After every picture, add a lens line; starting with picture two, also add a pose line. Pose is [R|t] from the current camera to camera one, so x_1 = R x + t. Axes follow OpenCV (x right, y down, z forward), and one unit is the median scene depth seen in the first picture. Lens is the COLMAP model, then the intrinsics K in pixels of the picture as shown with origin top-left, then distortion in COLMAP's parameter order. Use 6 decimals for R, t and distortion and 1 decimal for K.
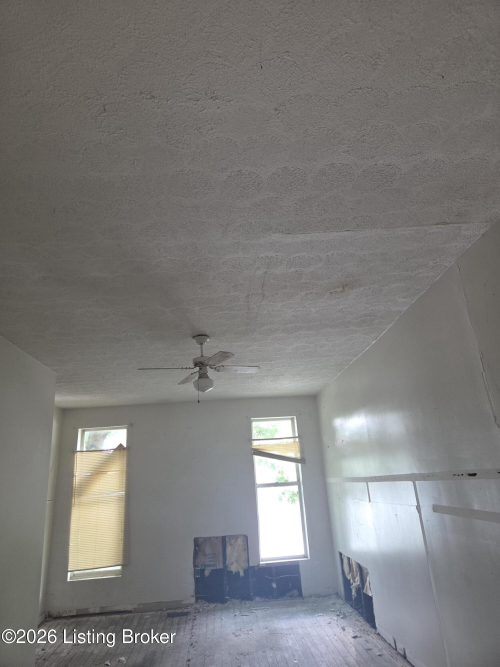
lens RADIAL K [[435.6, 0, 251.0], [0, 435.6, 331.3], [0, 0, 1]] dist [0.078781, -0.070424]
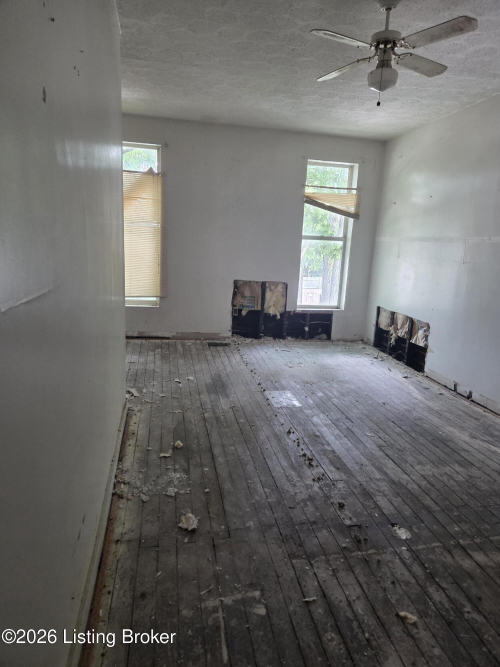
lens RADIAL K [[435.6, 0, 251.0], [0, 435.6, 331.3], [0, 0, 1]] dist [0.078781, -0.070424]
pose [[0.984837, 0.086118, 0.150600, -0.228981], [-0.150662, 0.854940, 0.496365, 0.086618], [-0.086008, -0.511528, 0.854951, 0.128636]]
